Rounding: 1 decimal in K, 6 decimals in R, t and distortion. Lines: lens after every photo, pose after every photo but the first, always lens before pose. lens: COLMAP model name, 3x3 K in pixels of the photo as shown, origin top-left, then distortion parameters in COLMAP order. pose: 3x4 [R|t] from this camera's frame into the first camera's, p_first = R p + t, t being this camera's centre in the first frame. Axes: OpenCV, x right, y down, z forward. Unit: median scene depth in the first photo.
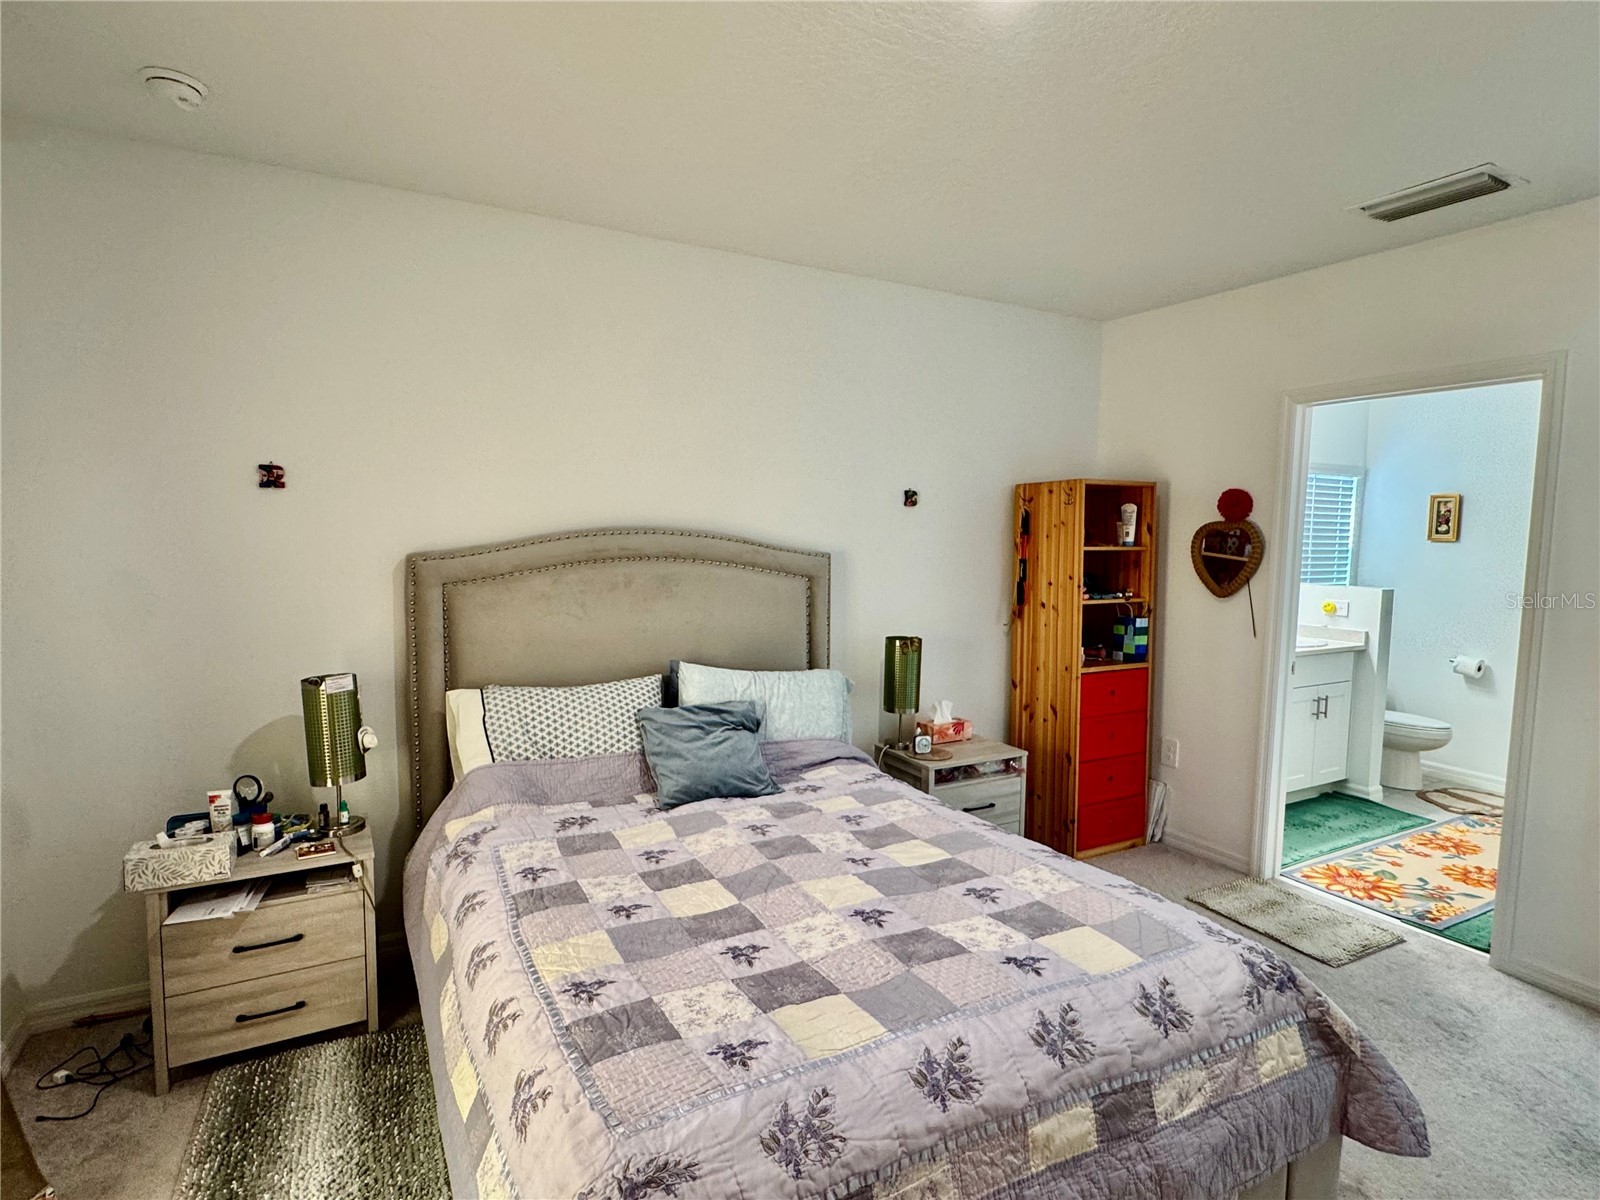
lens RADIAL K [[841.4, 0, 796.4], [0, 841.4, 602.7], [0, 0, 1]] dist [0.002275, 0.000065]
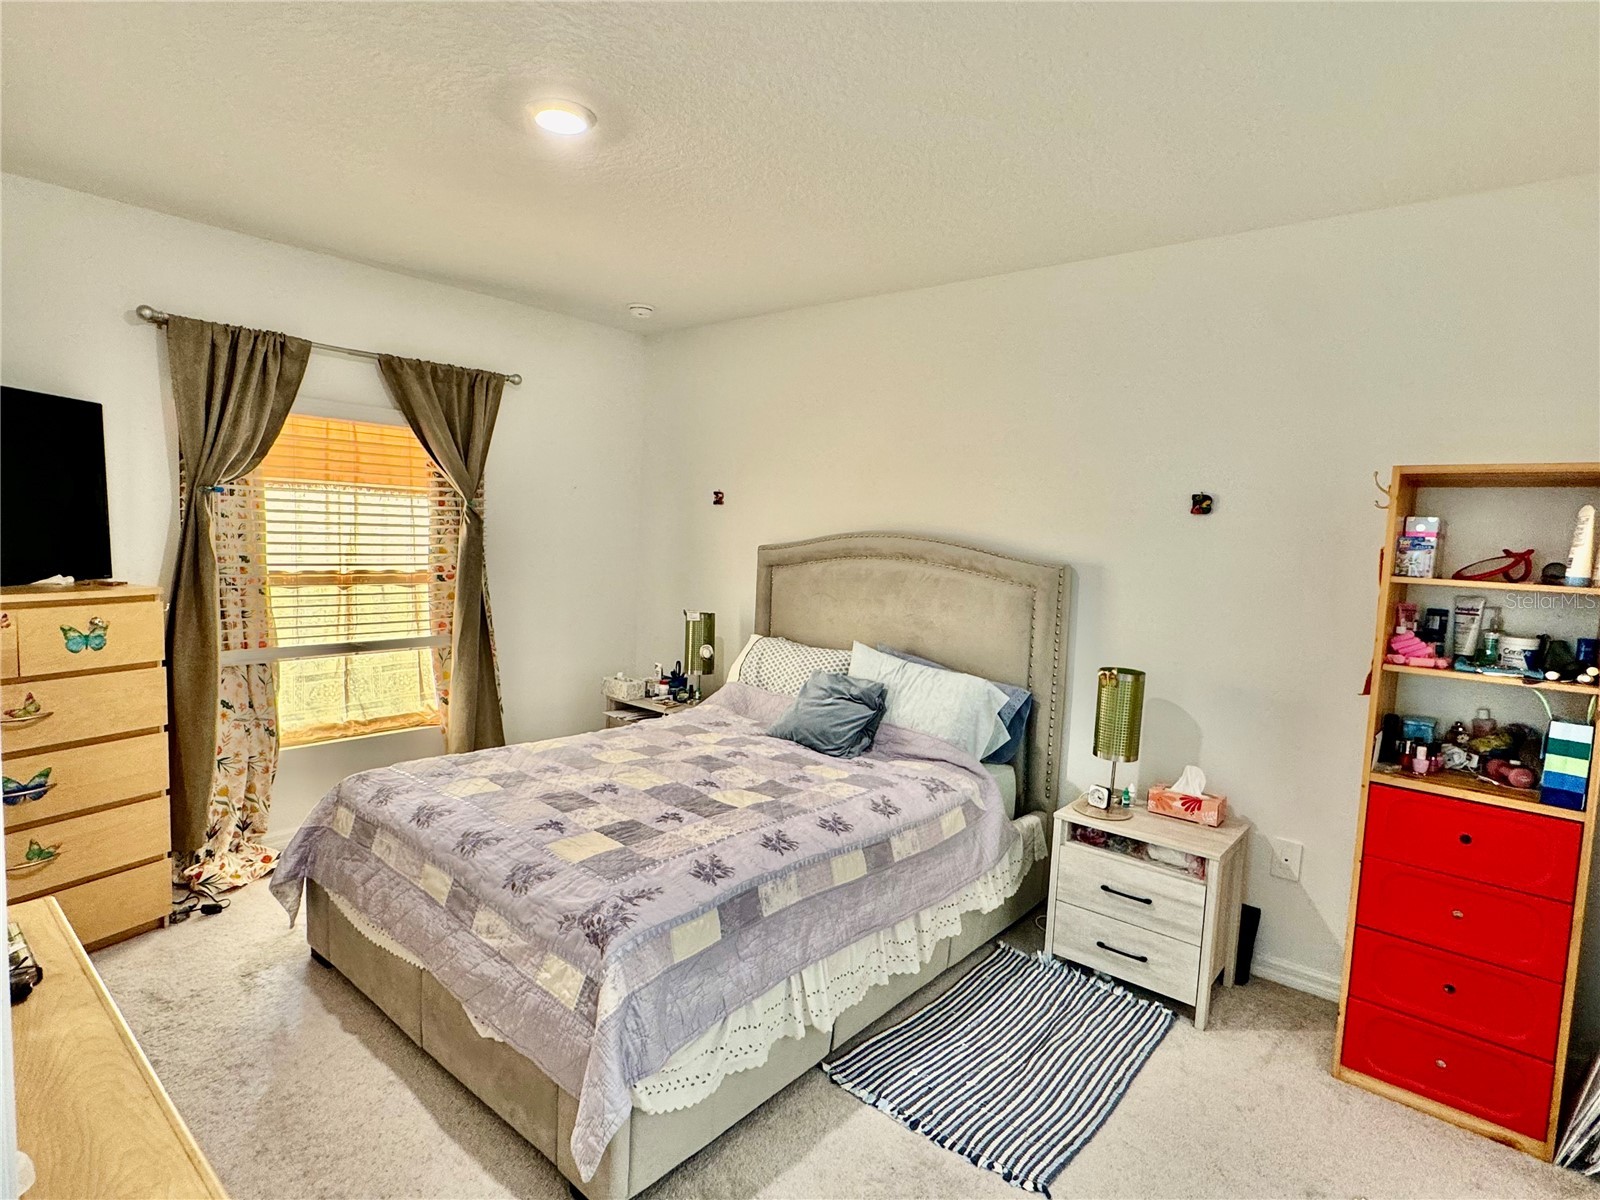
lens RADIAL K [[841.4, 0, 796.3], [0, 841.4, 600.0], [0, 0, 1]] dist [0.002275, 0.000065]
pose [[0.351036, 0.083937, -0.932592, 1.099495], [-0.119233, 0.991873, 0.044392, -0.036449], [0.928740, 0.095612, 0.358191, 0.546366]]
